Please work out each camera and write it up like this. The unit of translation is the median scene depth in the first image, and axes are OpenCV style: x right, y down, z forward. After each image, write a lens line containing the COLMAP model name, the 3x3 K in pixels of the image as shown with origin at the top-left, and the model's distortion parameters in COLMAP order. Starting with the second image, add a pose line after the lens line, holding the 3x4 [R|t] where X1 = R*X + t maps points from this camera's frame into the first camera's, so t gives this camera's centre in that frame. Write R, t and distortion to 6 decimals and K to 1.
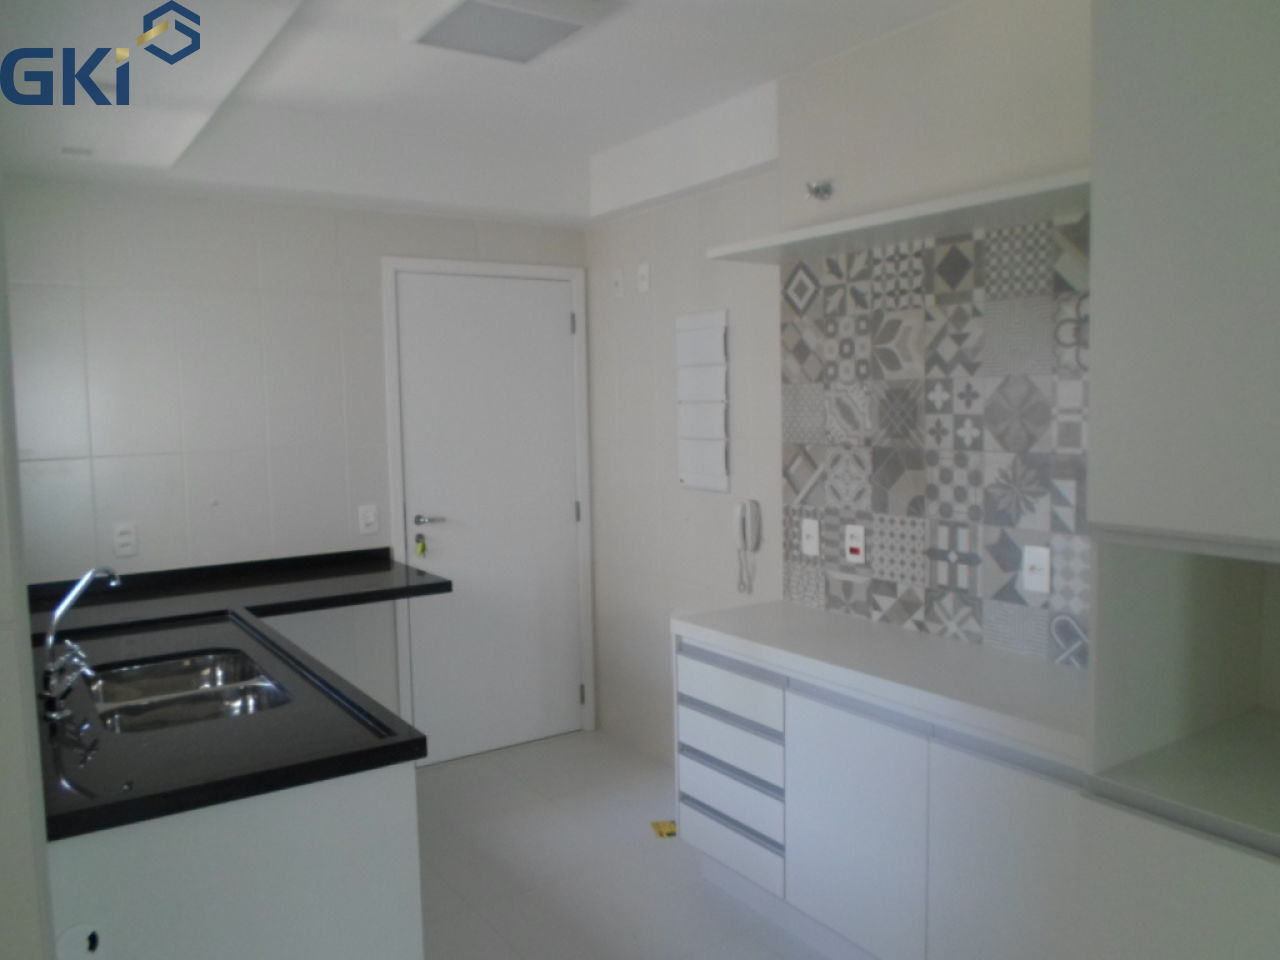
lens RADIAL K [[988.5, 0, 640.0], [0, 988.5, 480.0], [0, 0, 1]] dist [-0.014188, 0.001375]
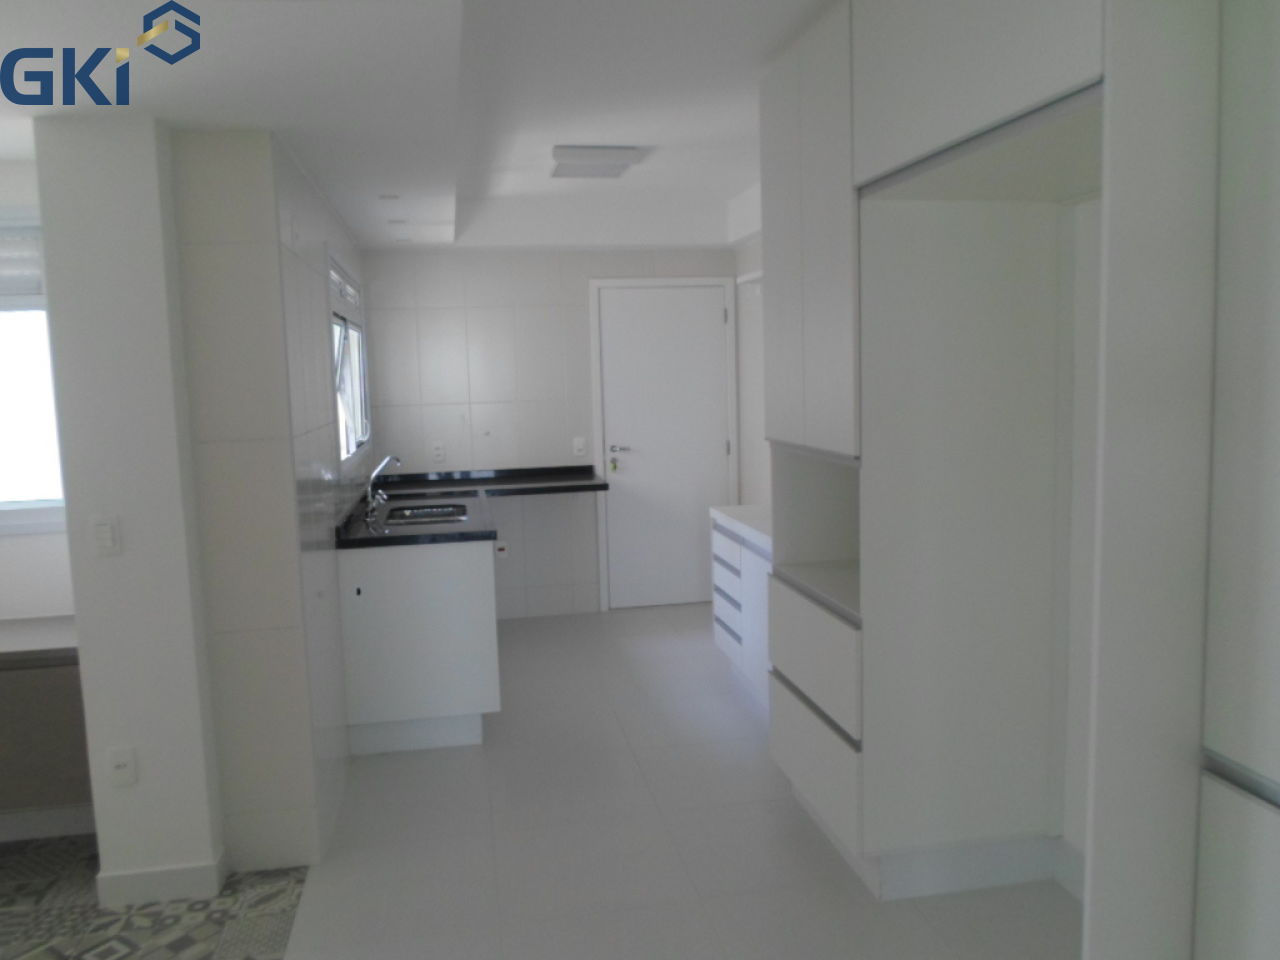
lens RADIAL K [[988.5, 0, 640.0], [0, 988.5, 480.0], [0, 0, 1]] dist [-0.014188, 0.001375]
pose [[0.918969, 0.039444, -0.392351, 0.436547], [-0.023002, 0.998652, 0.046522, 0.016987], [0.393658, -0.033727, 0.918638, -0.417098]]
